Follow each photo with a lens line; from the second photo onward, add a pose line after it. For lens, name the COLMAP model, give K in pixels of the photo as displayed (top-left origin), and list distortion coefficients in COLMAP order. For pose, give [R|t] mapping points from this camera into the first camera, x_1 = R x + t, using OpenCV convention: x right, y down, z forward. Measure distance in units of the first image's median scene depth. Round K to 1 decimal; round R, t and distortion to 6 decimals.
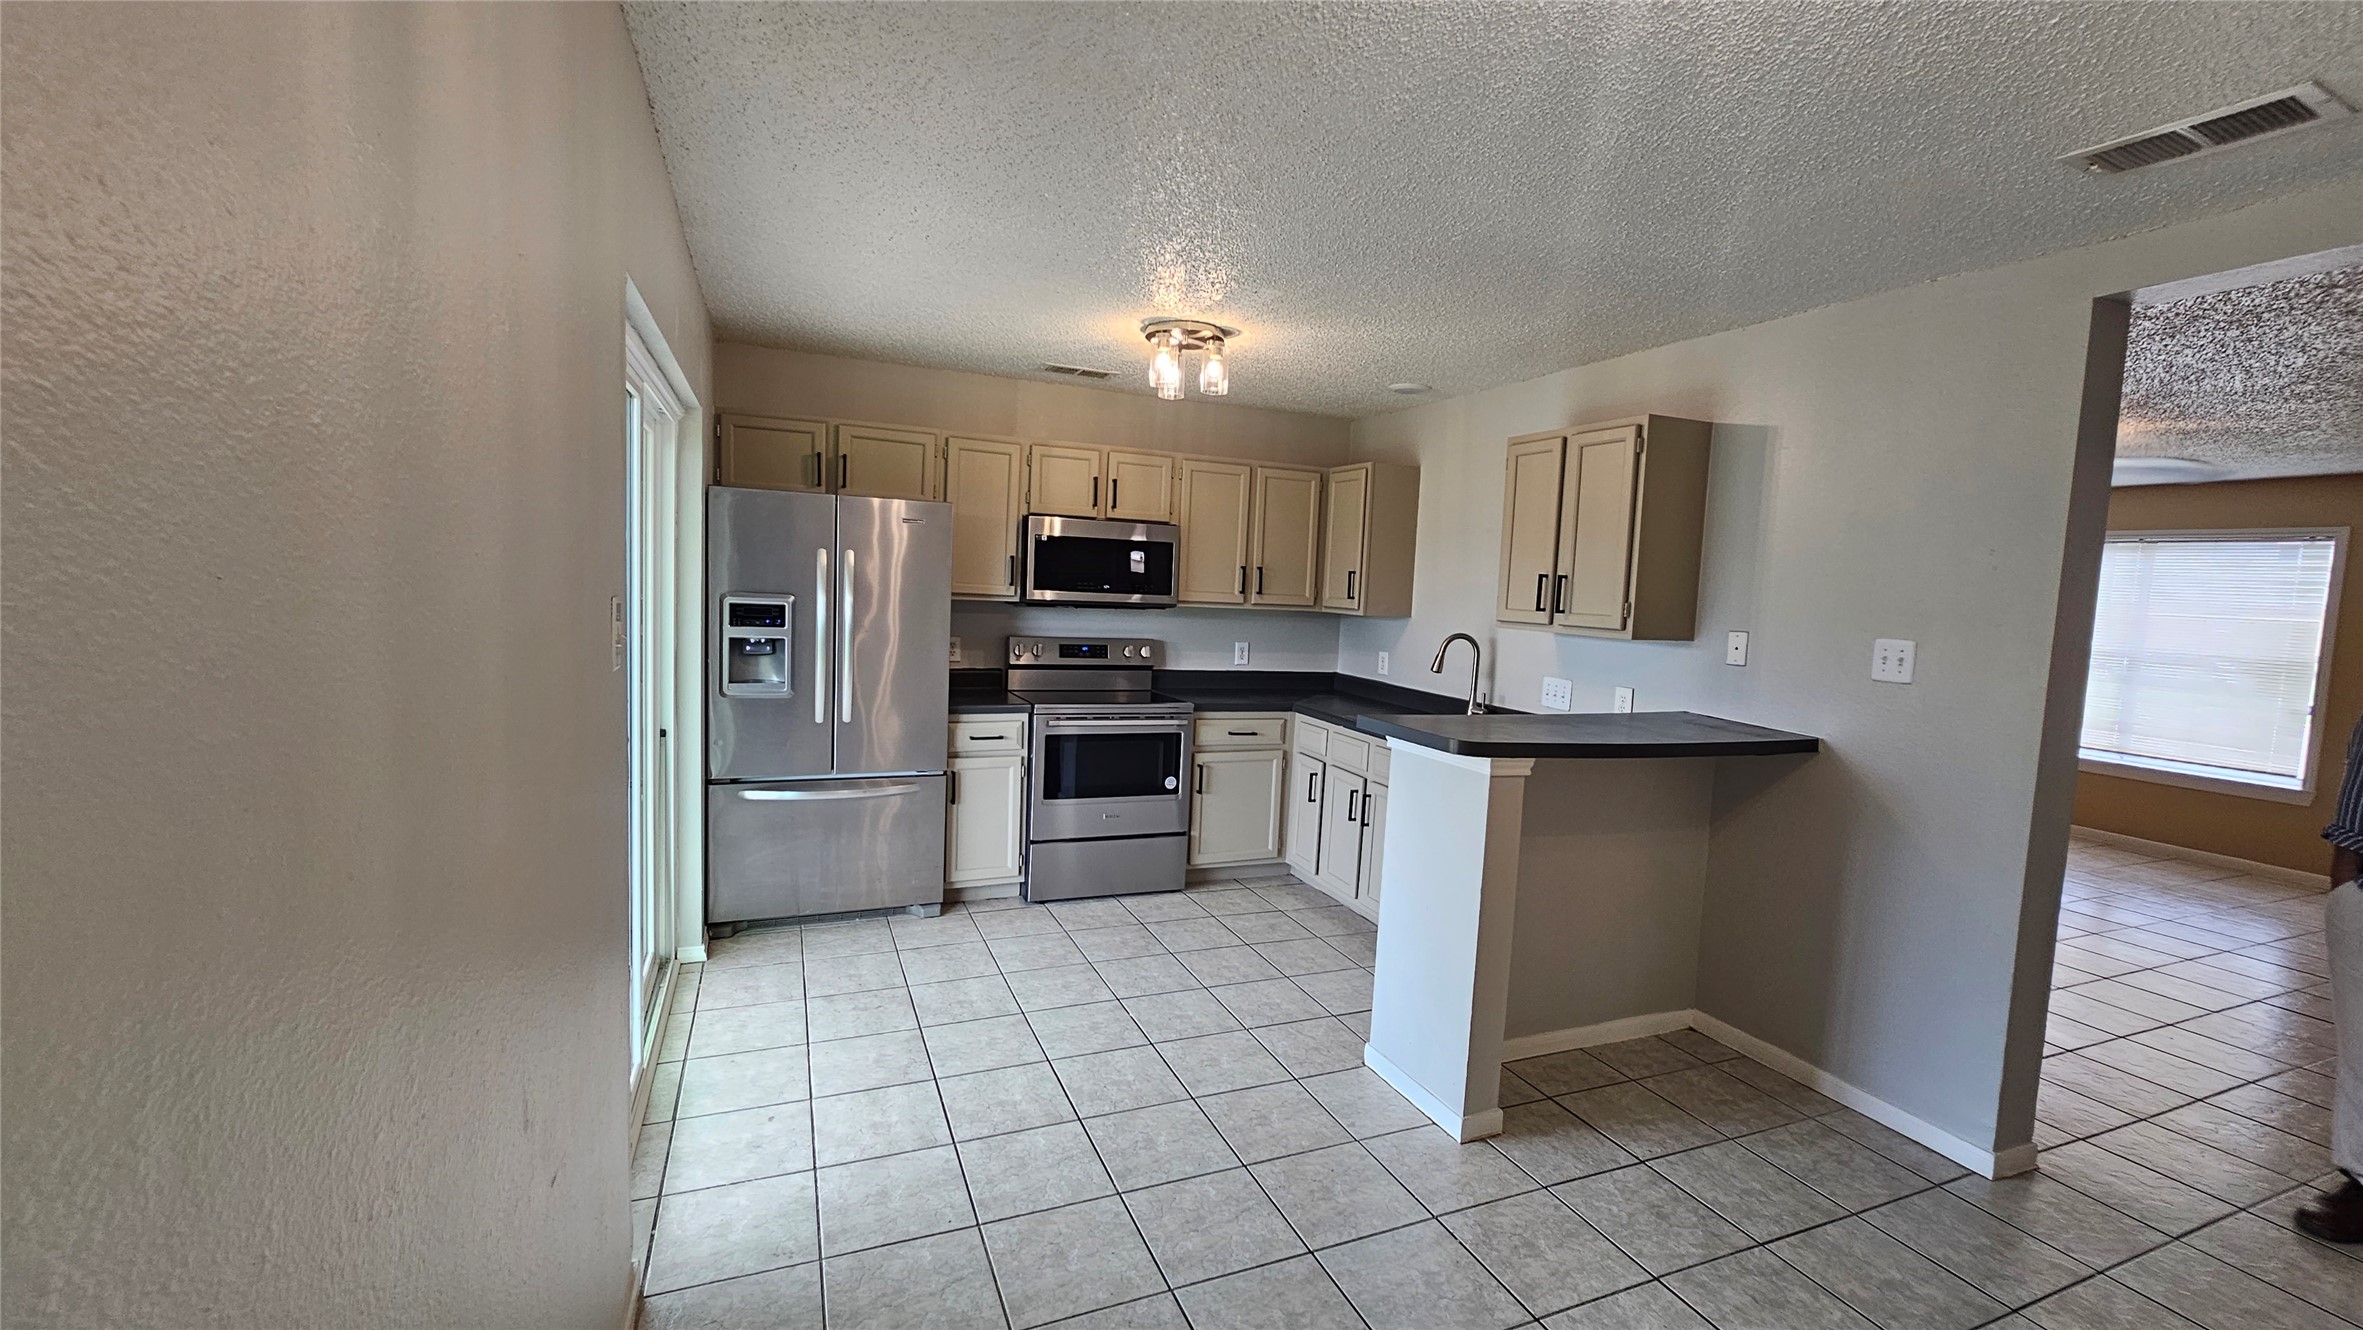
lens RADIAL K [[956.5, 0, 1186.7], [0, 956.5, 662.8], [0, 0, 1]] dist [0.000526, -0.000019]
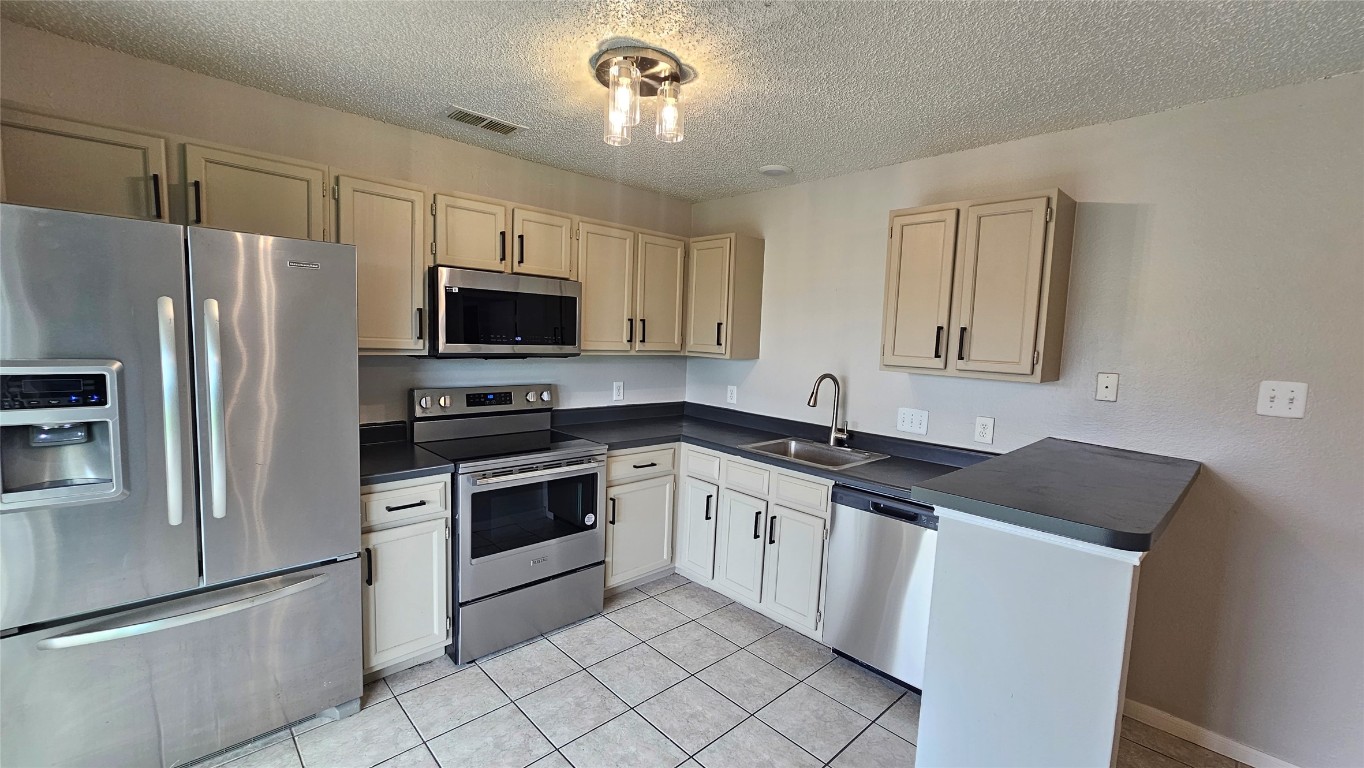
lens RADIAL K [[552.1, 0, 680.6], [0, 552.1, 385.8], [0, 0, 1]] dist [0.000526, -0.000019]
pose [[0.935452, -0.043228, 0.350800, -0.140705], [0.034552, 0.998923, 0.030957, -0.043635], [-0.351761, -0.016838, 0.935938, 0.401429]]
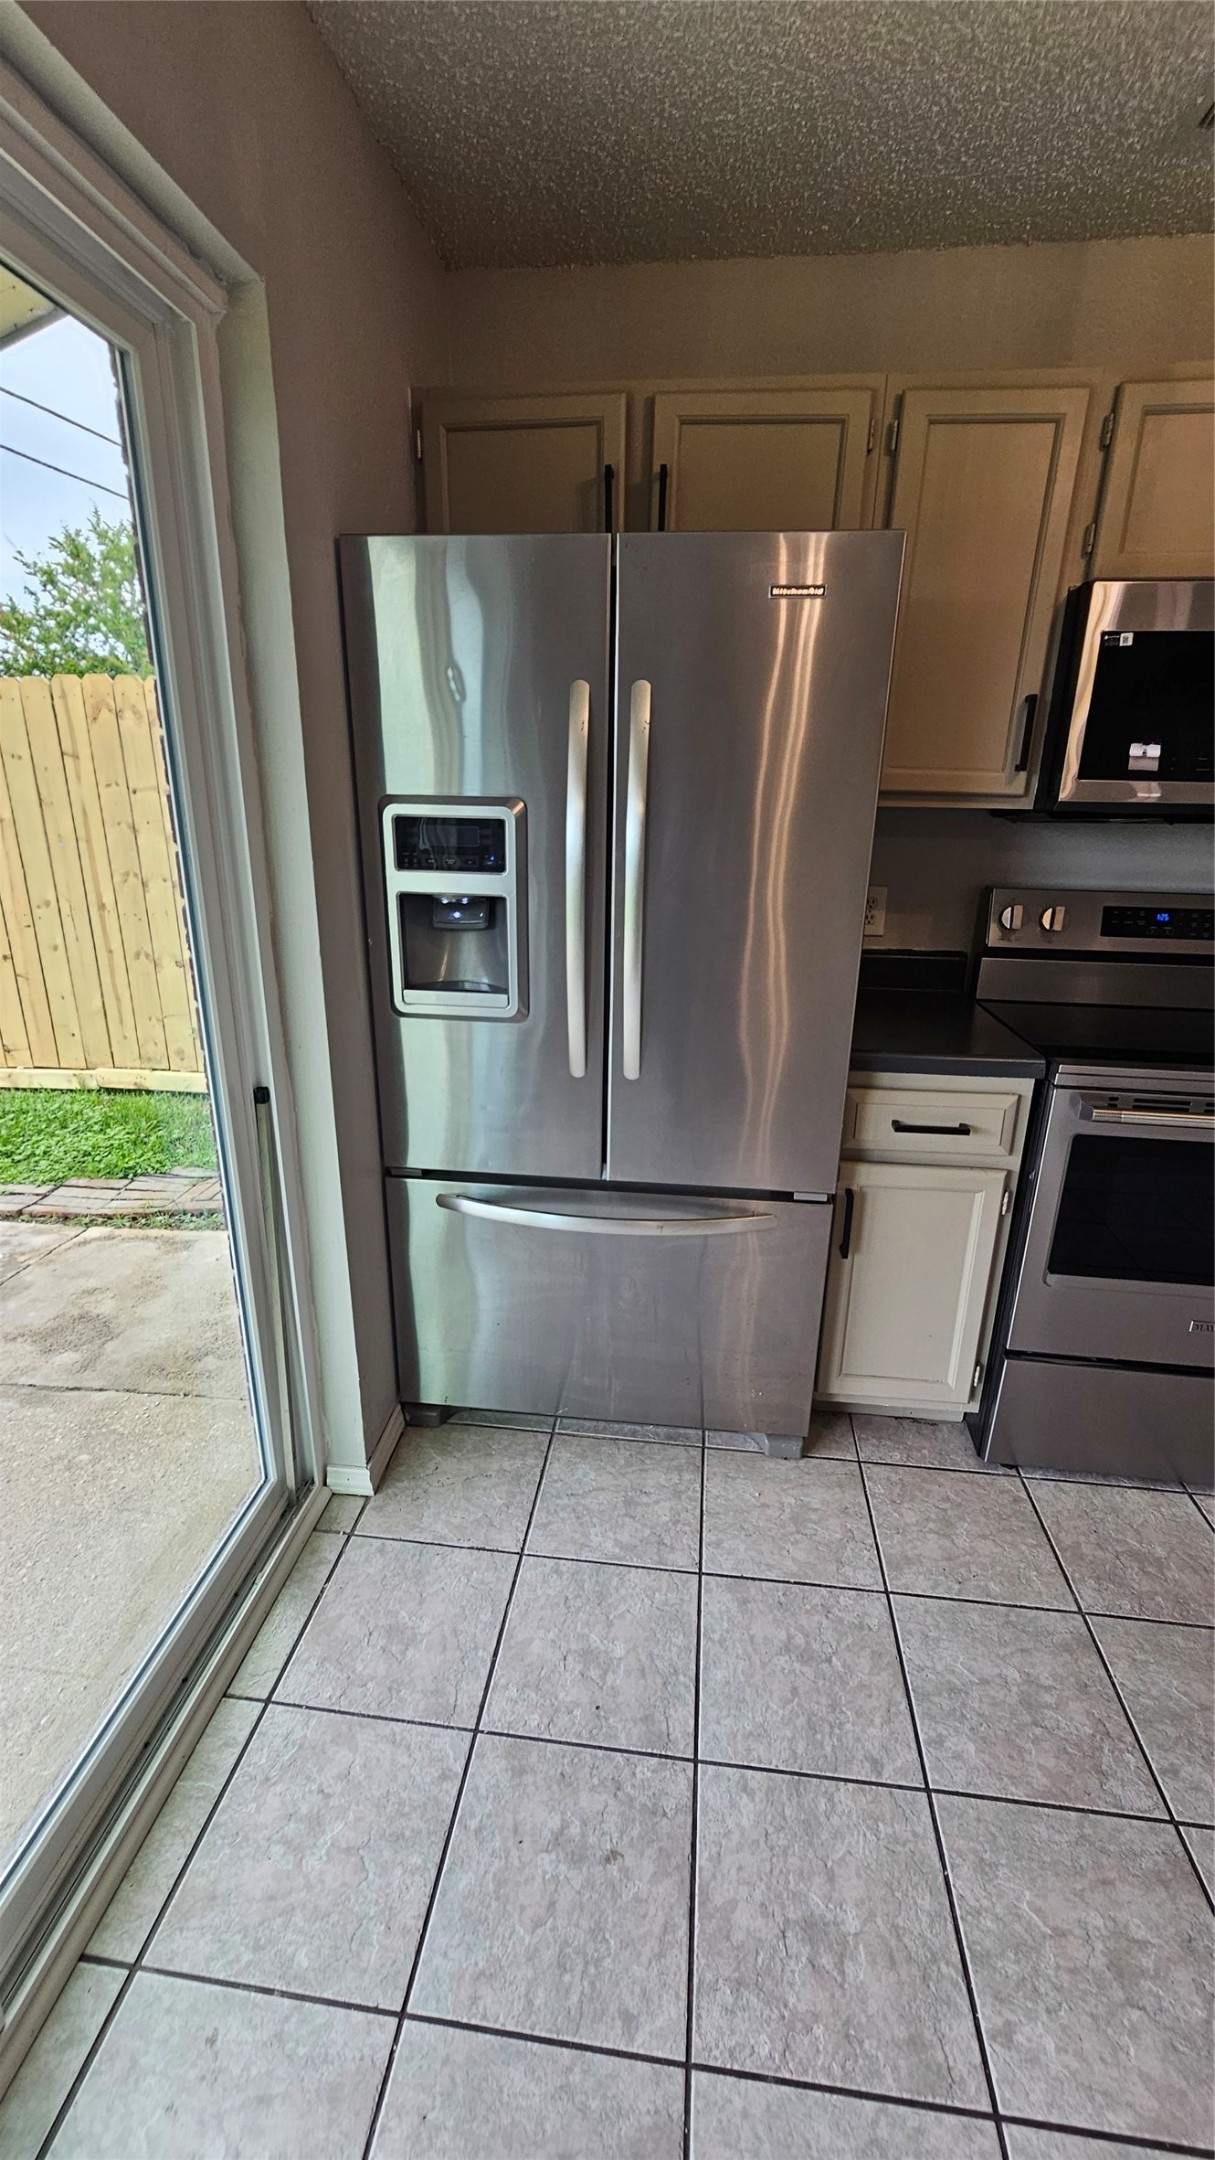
lens RADIAL K [[880.6, 0, 621.2], [0, 880.6, 1084.7], [0, 0, 1]] dist [-0.001357, 0.001159]
pose [[0.873818, 0.126267, -0.469572, -0.142318], [-0.020519, 0.974411, 0.223834, -0.029166], [0.485820, -0.185956, 0.854049, 0.572067]]
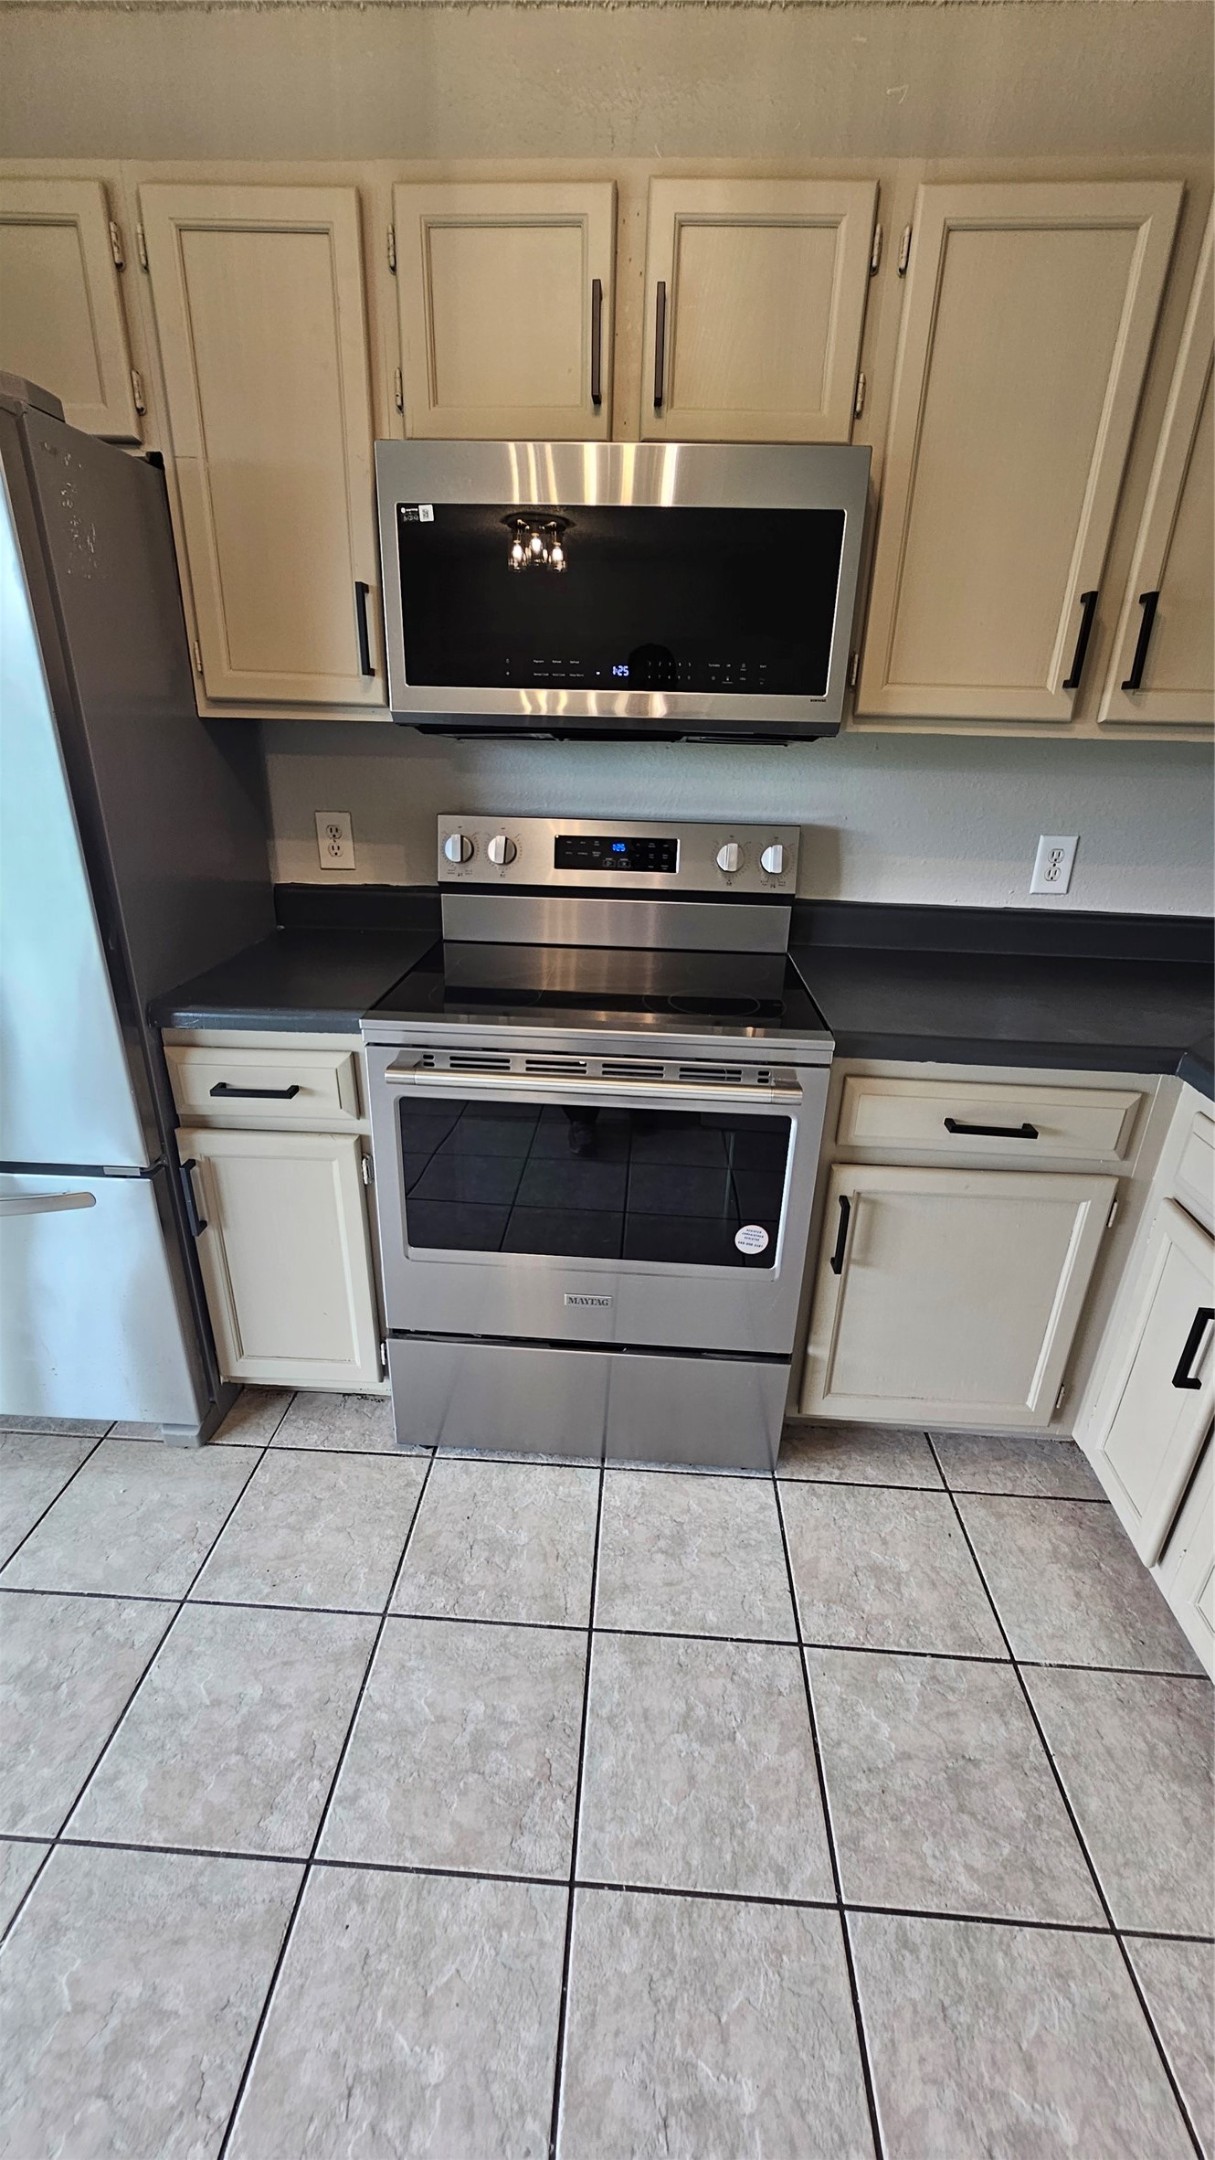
lens RADIAL K [[880.6, 0, 605.0], [0, 880.6, 1085.9], [0, 0, 1]] dist [-0.001357, 0.001159]
pose [[0.901269, 0.146345, -0.407796, 0.065789], [-0.020772, 0.954740, 0.296716, -0.032977], [0.432762, -0.258950, 0.863517, 0.734760]]
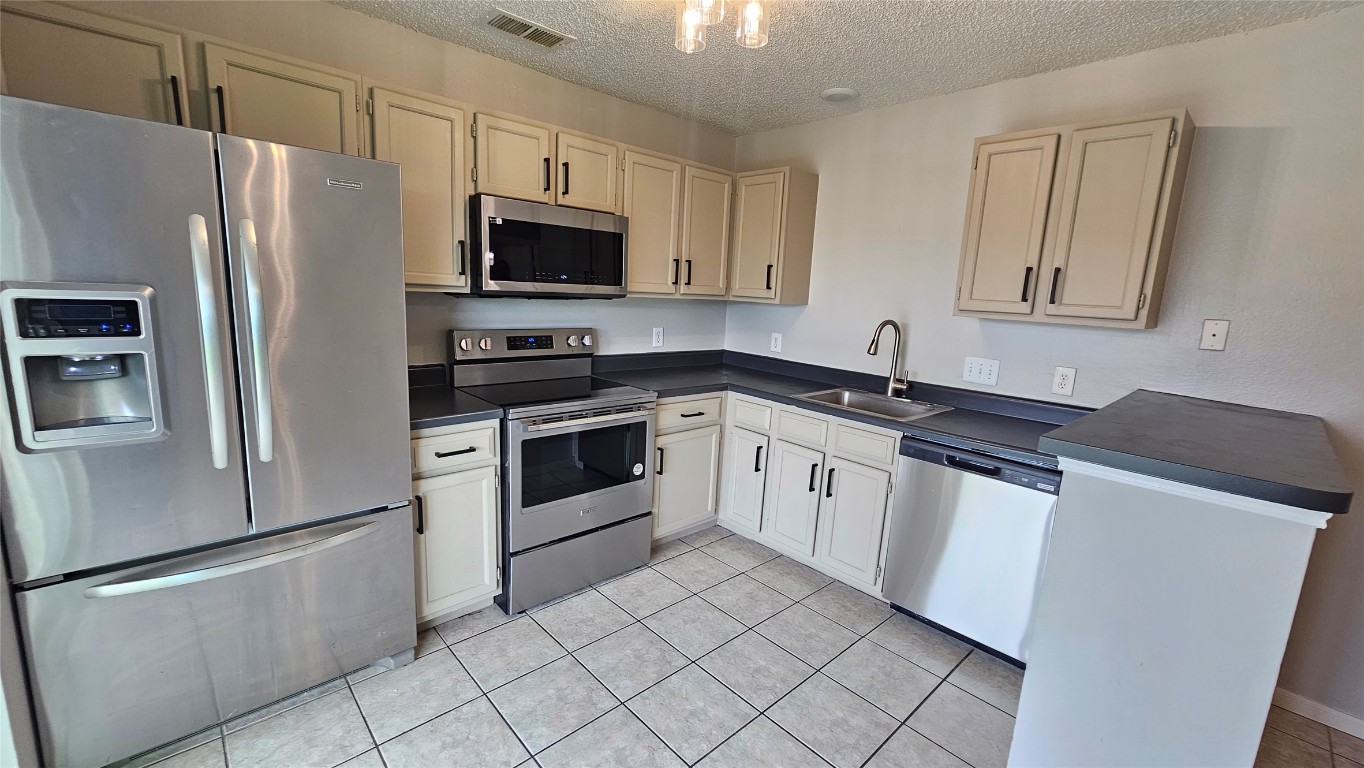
lens RADIAL K [[552.1, 0, 681.8], [0, 552.1, 384.0], [0, 0, 1]] dist [0.000526, -0.000019]
pose [[0.938731, -0.059037, 0.339555, -0.179646], [0.022502, 0.993616, 0.110548, -0.033186], [-0.343914, -0.096134, 0.934067, 0.457002]]
